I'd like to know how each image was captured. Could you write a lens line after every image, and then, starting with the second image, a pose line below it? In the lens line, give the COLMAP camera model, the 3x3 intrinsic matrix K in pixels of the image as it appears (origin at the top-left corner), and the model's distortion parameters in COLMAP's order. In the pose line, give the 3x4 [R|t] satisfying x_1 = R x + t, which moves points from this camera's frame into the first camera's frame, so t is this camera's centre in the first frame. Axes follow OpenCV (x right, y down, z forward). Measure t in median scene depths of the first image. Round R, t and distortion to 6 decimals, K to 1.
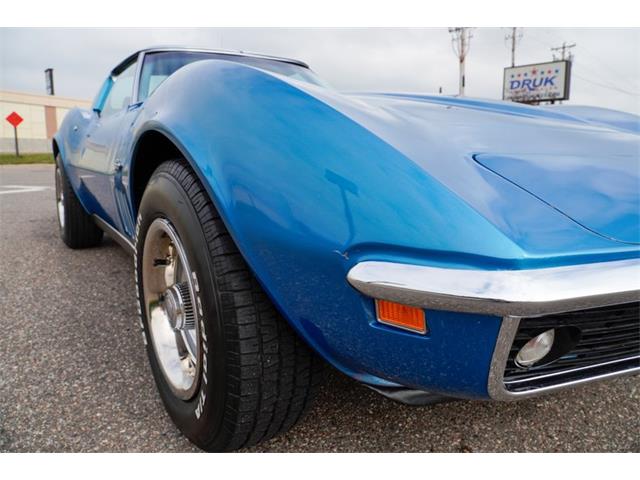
lens RADIAL K [[478.2, 0, 320.0], [0, 478.2, 240.0], [0, 0, 1]] dist [-0.130021, 0.093057]
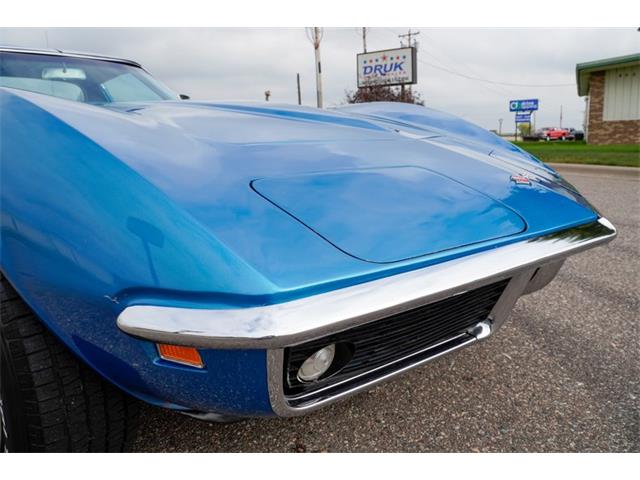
lens RADIAL K [[478.2, 0, 320.0], [0, 478.2, 240.0], [0, 0, 1]] dist [-0.130021, 0.093057]
pose [[0.959982, -0.091037, 0.264854, 0.114562], [0.084666, 0.995780, 0.035398, -0.048228], [-0.266959, -0.011558, 0.963639, -0.025408]]
